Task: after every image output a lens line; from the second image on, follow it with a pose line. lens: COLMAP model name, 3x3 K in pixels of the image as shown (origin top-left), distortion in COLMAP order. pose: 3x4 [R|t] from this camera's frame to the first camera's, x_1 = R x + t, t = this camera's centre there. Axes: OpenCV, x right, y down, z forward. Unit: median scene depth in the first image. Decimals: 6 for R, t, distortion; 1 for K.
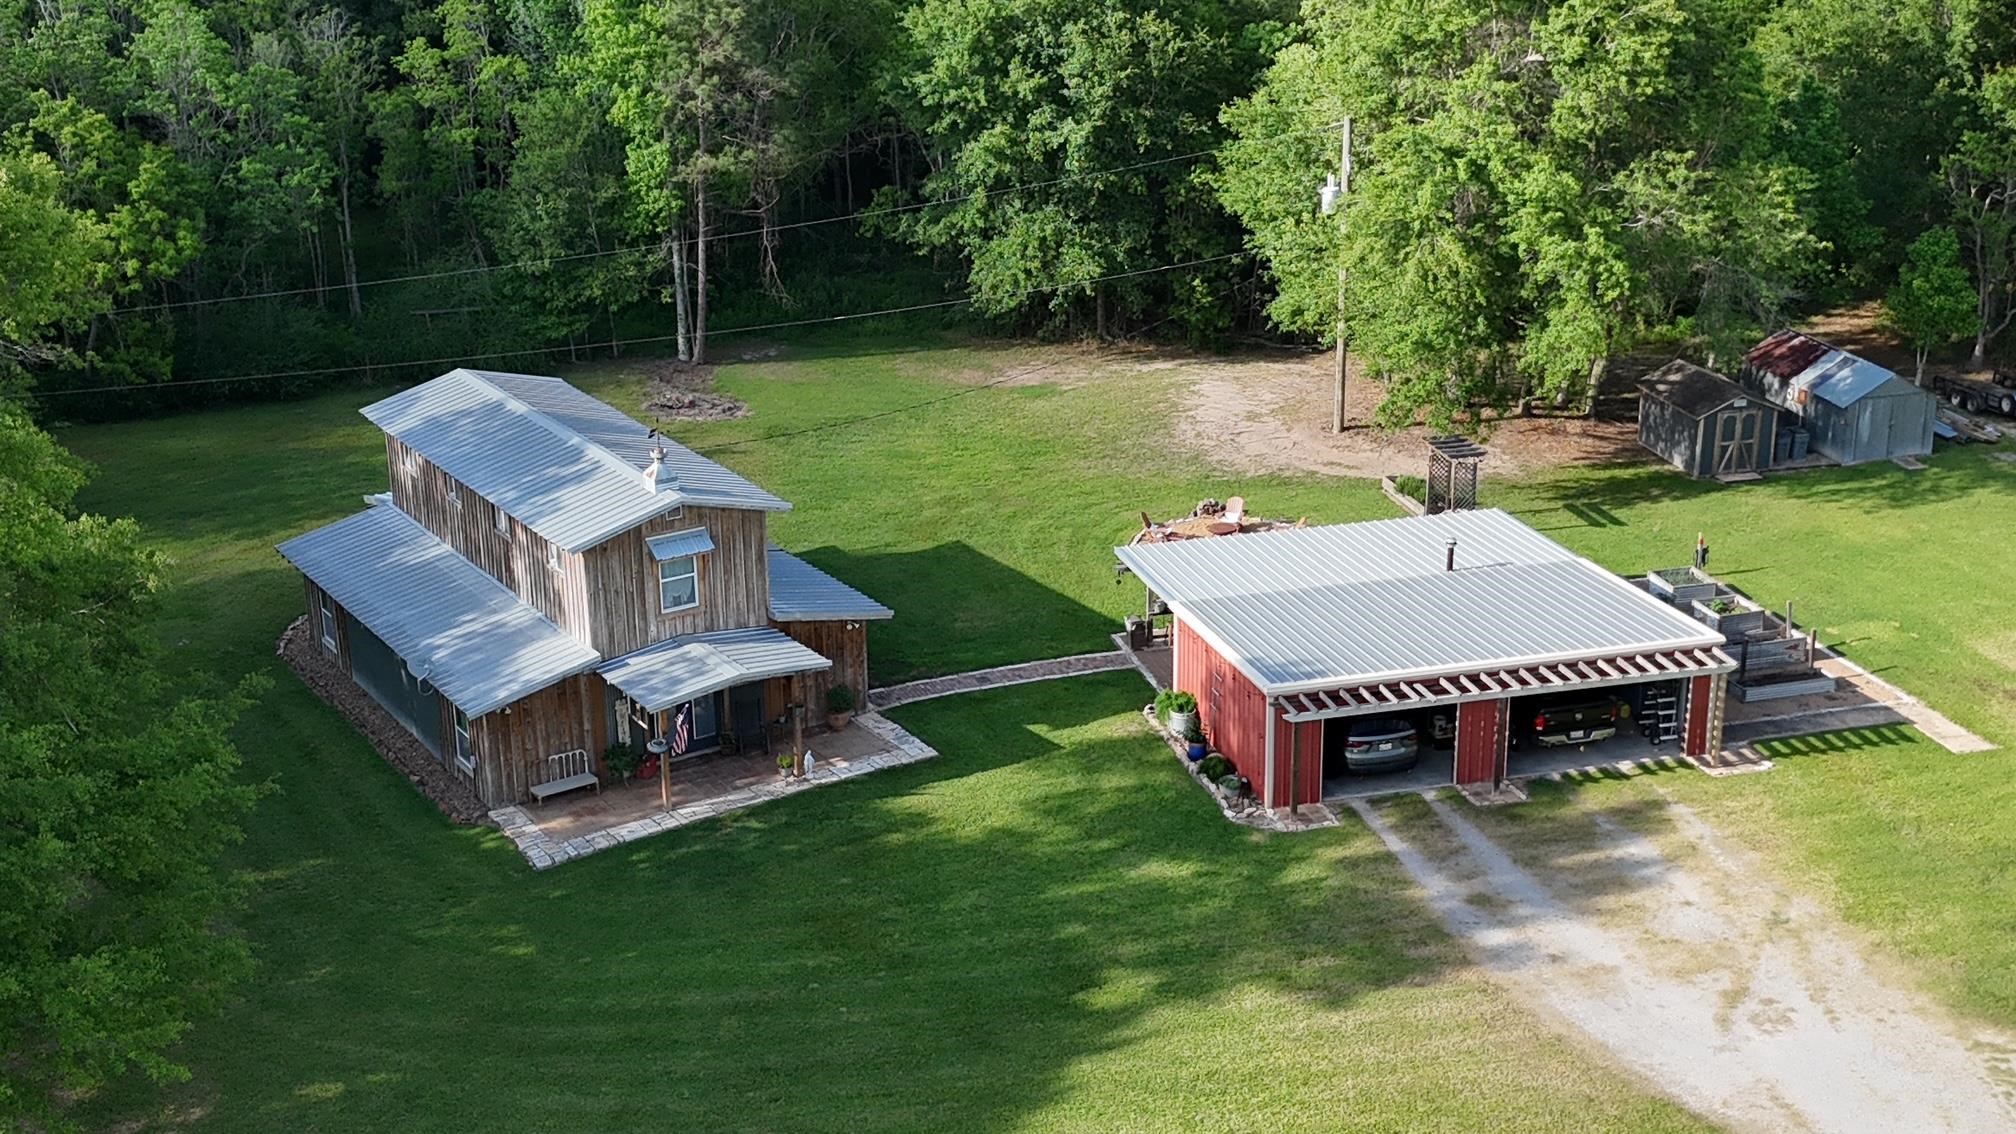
lens RADIAL K [[2386.2, 0, 1018.8], [0, 2386.2, 555.4], [0, 0, 1]] dist [0.173645, -0.460809]
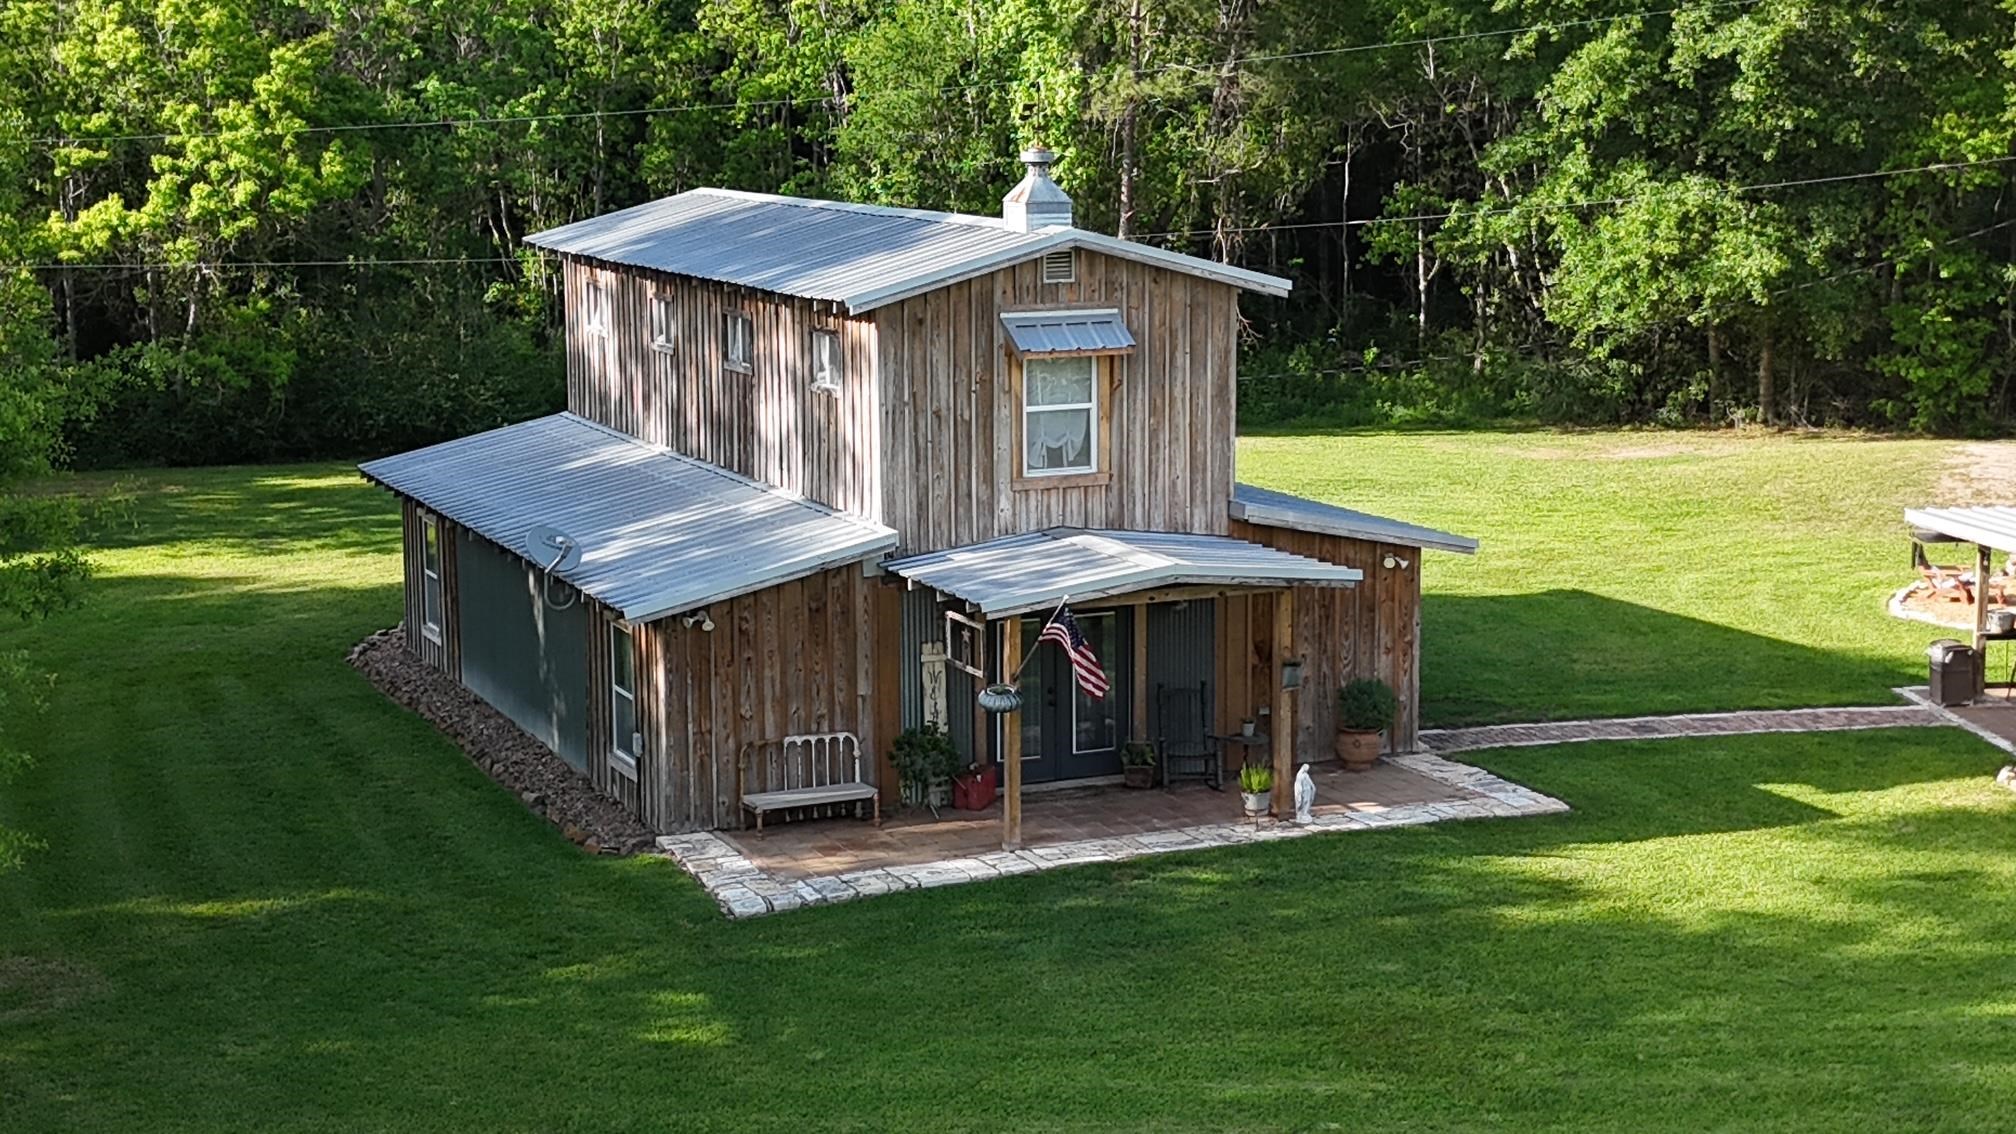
lens RADIAL K [[3030.0, 0, 1008.0], [0, 3030.0, 567.0], [0, 0, 1]] dist [0.277569, -1.357103]
pose [[0.986401, 0.034360, -0.160727, -0.048337], [-0.061146, 0.984428, -0.164811, 0.144219], [0.152561, 0.172397, 0.973141, 0.375390]]
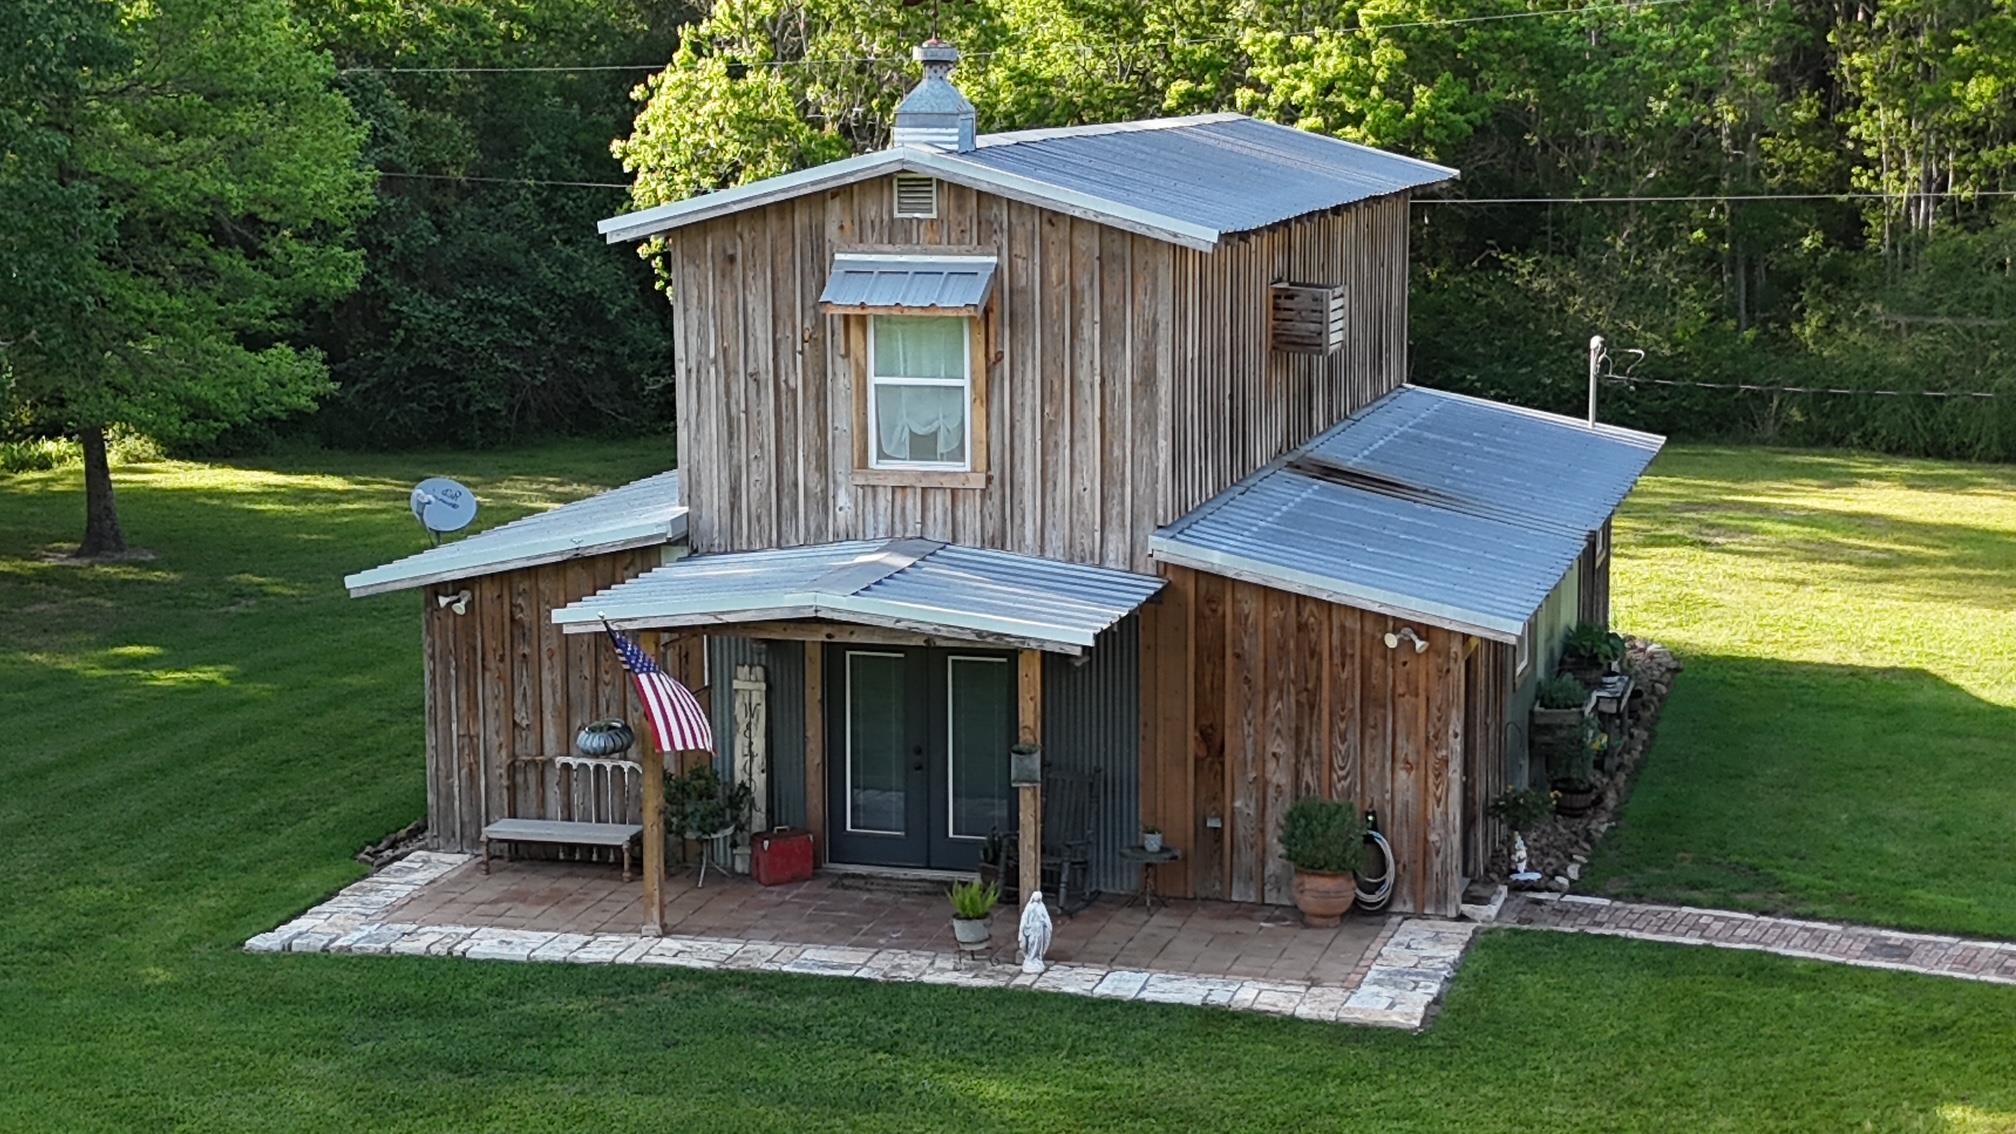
lens RADIAL K [[3289.6, 0, 1008.0], [0, 3289.6, 567.0], [0, 0, 1]] dist [0.282278, -1.468885]
pose [[0.655992, 0.129513, -0.743573, 0.257630], [-0.252085, 0.966191, -0.054106, 0.061489], [0.711426, 0.222937, 0.666462, 0.648251]]
